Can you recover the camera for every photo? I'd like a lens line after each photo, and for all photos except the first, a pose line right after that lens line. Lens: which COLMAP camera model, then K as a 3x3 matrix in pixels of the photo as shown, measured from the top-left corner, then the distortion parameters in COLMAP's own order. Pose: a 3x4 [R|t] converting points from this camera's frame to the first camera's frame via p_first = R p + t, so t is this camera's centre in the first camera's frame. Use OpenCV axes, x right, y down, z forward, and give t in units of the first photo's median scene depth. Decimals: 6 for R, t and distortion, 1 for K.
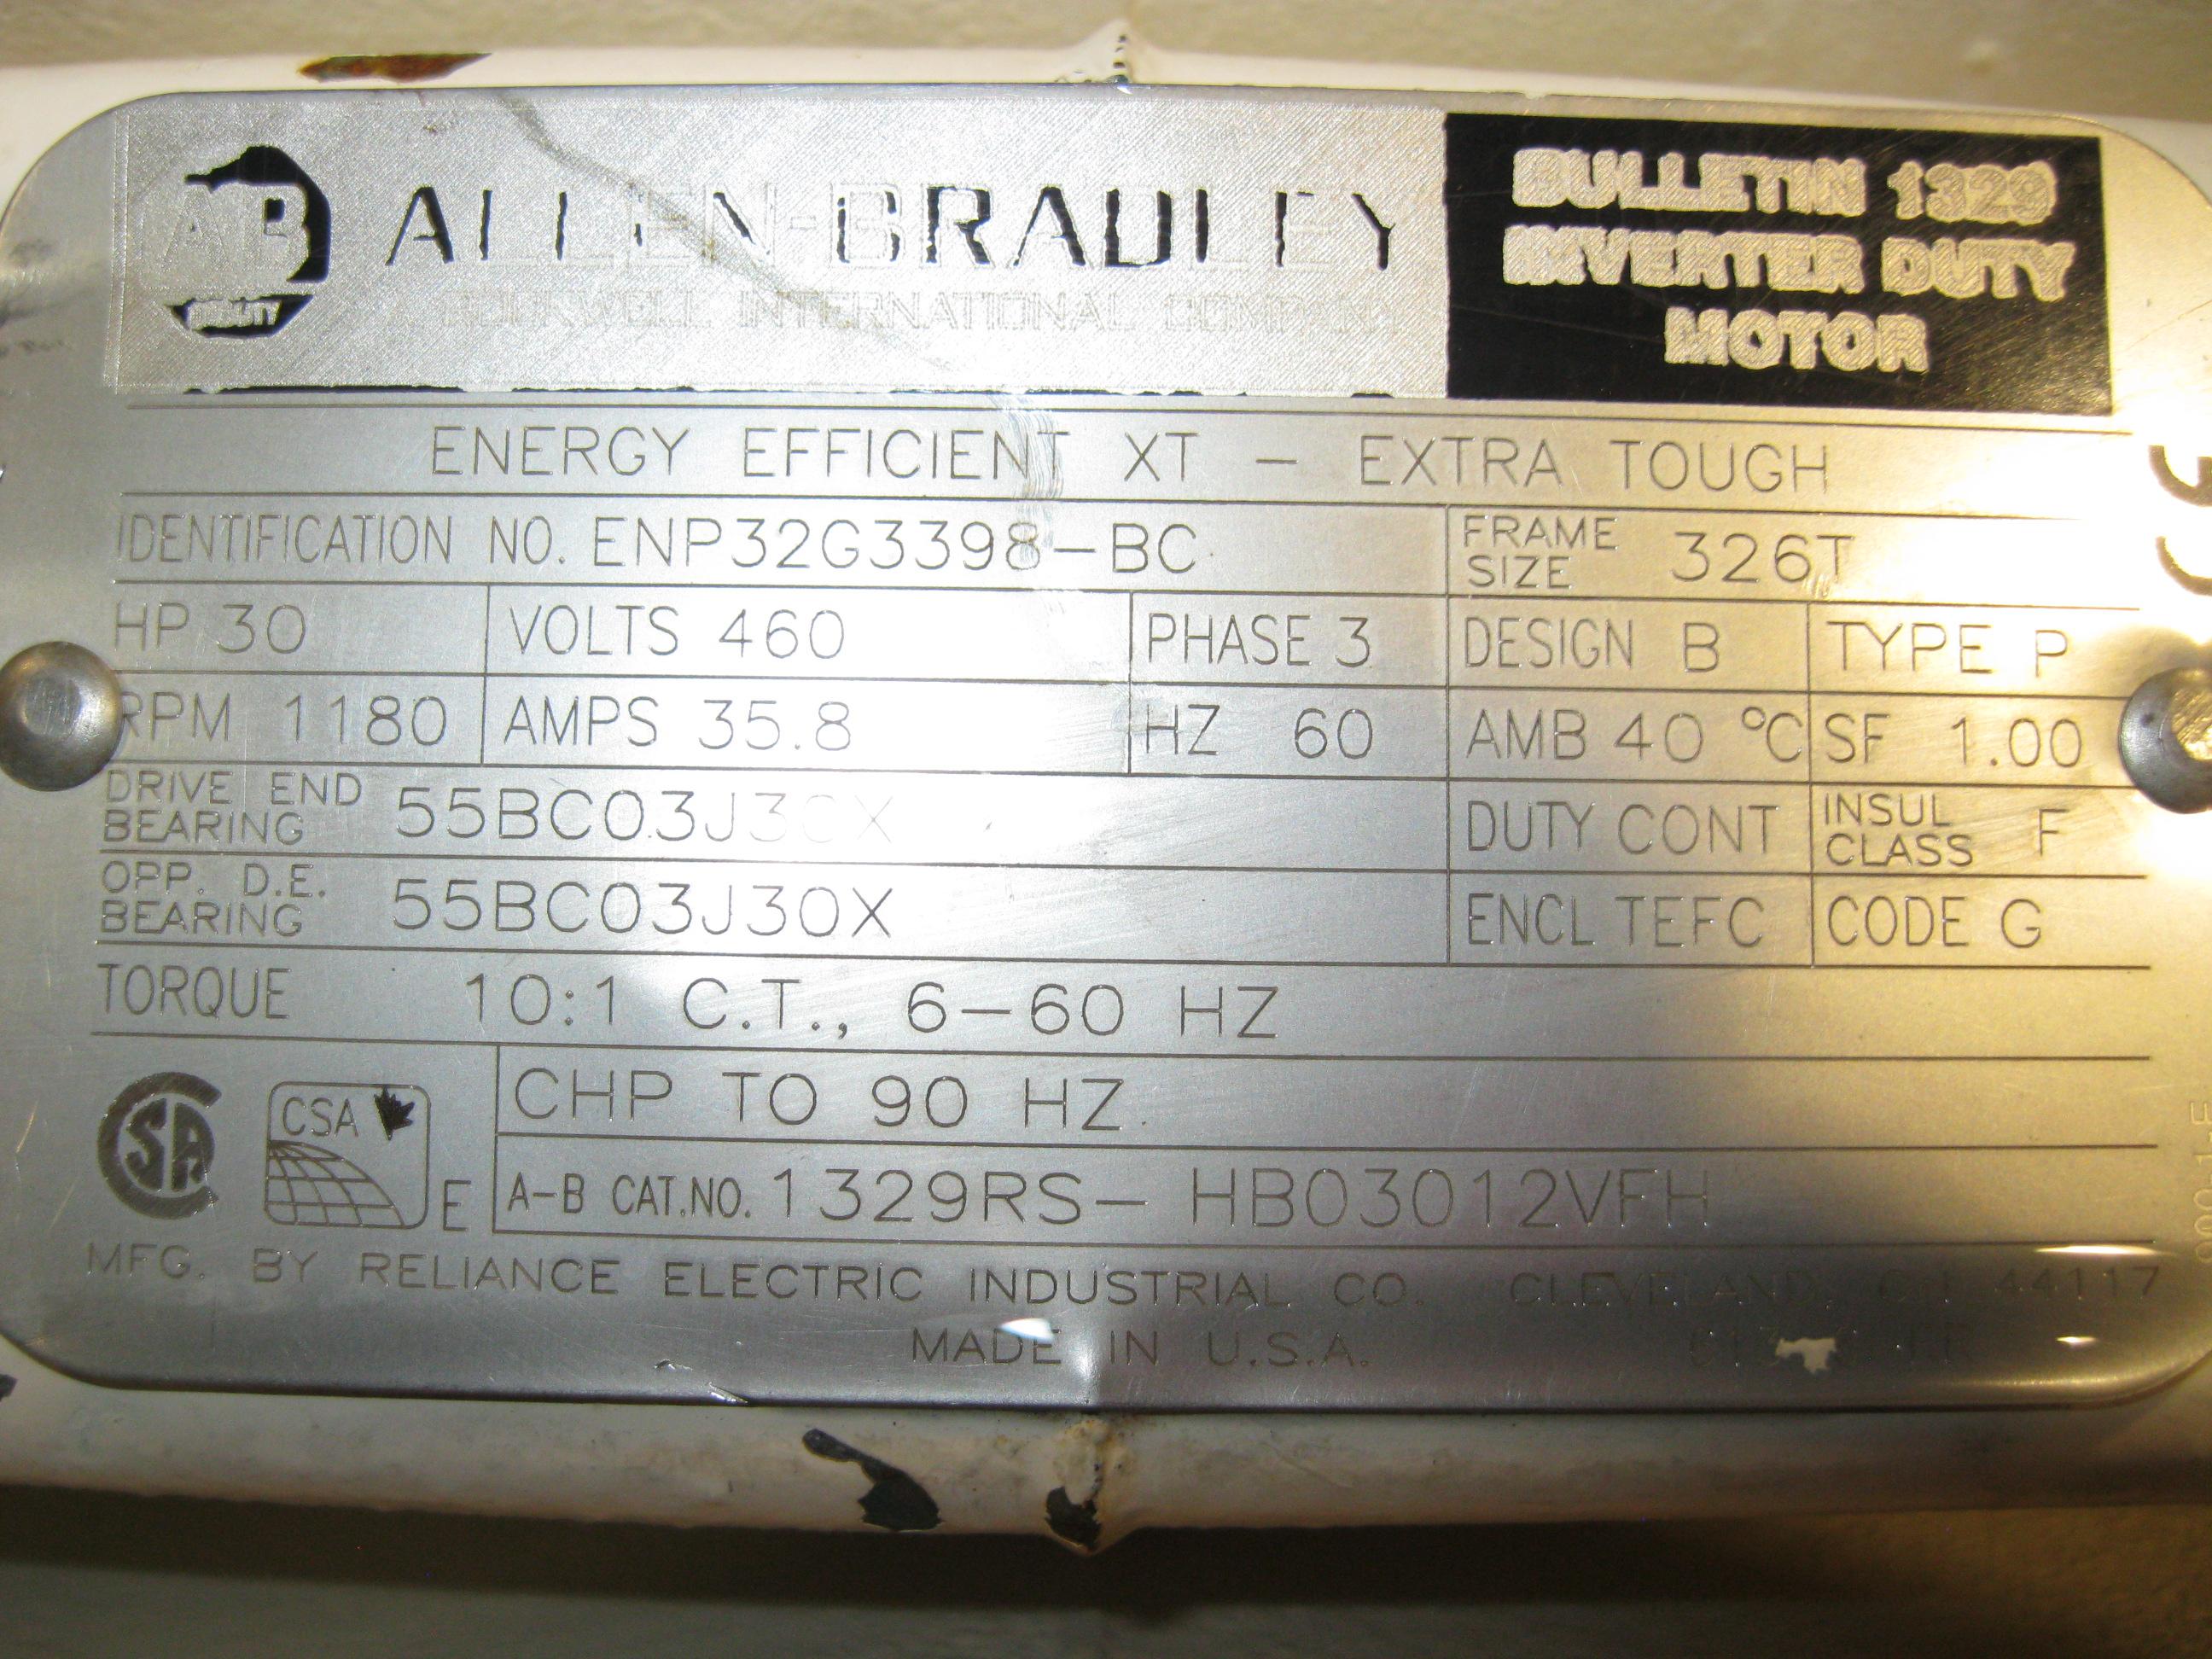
lens RADIAL K [[2189.1, 0, 1096.6], [0, 2189.1, 826.6], [0, 0, 1]] dist [-0.121723, 0.000000]
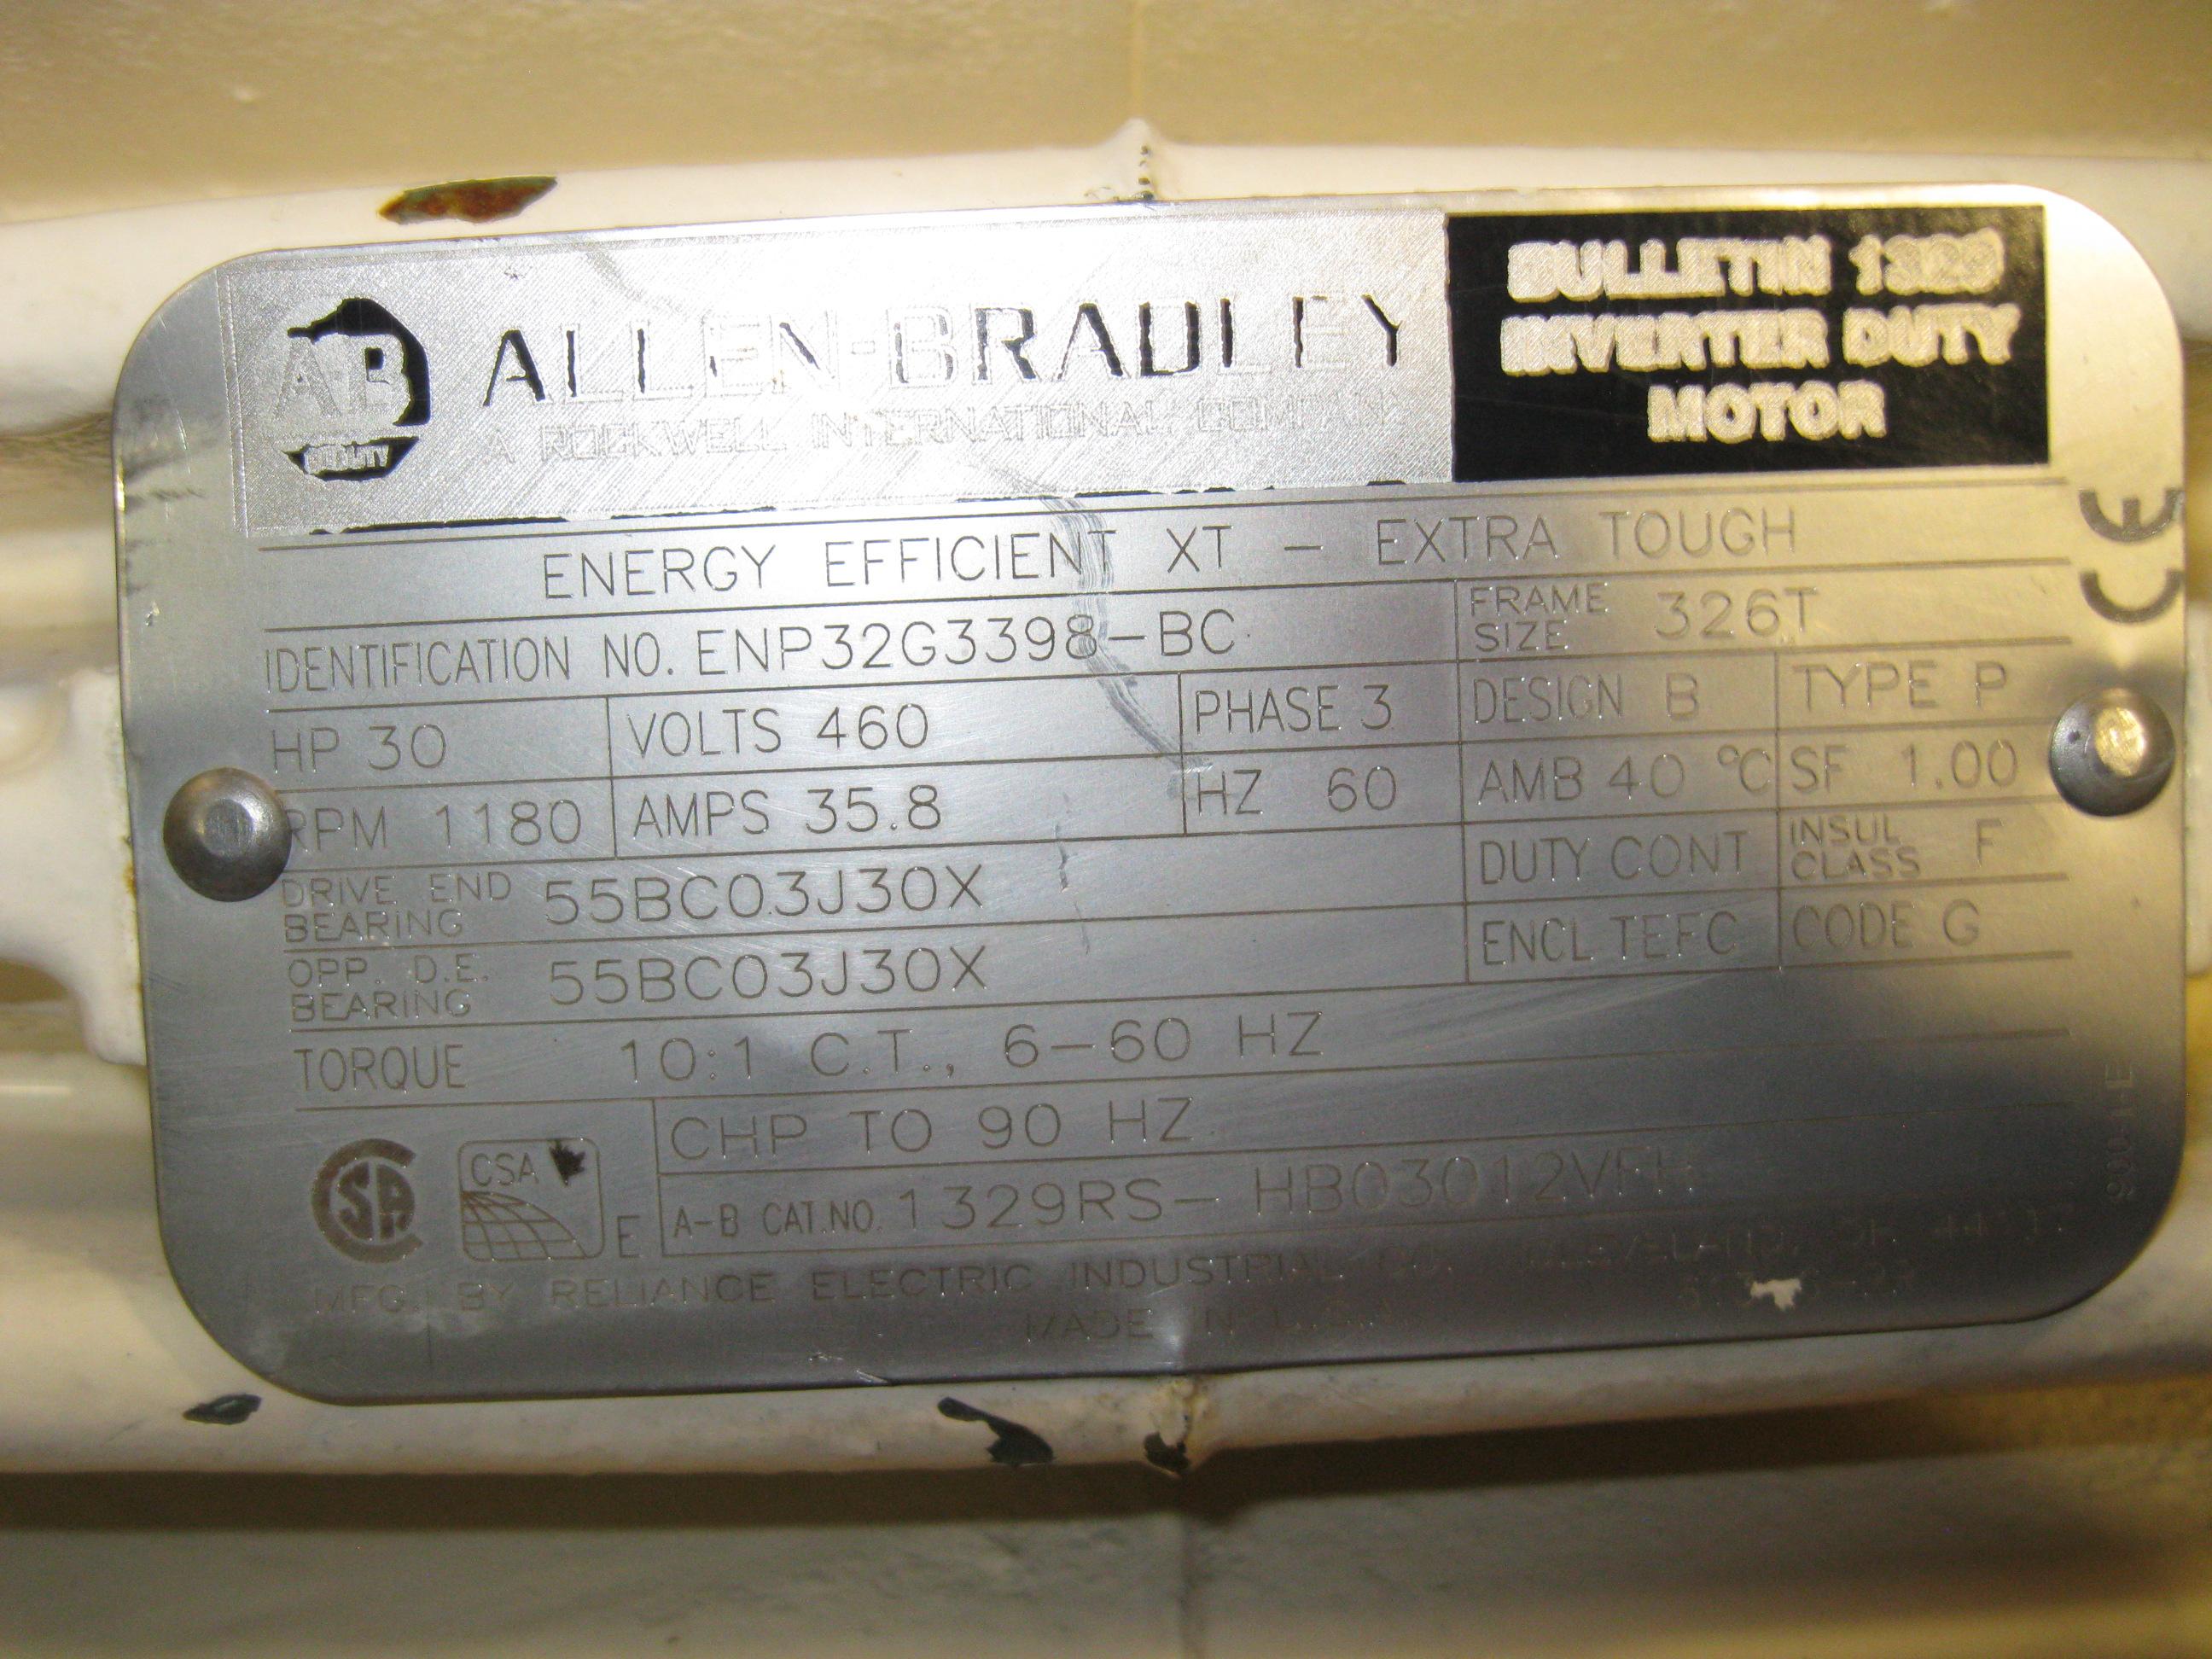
lens RADIAL K [[2189.1, 0, 1116.9], [0, 2189.1, 830.0], [0, 0, 1]] dist [-0.121723, 0.000000]
pose [[0.998541, -0.052586, 0.012241, -0.034338], [0.049969, 0.985951, 0.159386, -0.209885], [-0.020450, -0.158541, 0.987141, -0.127299]]
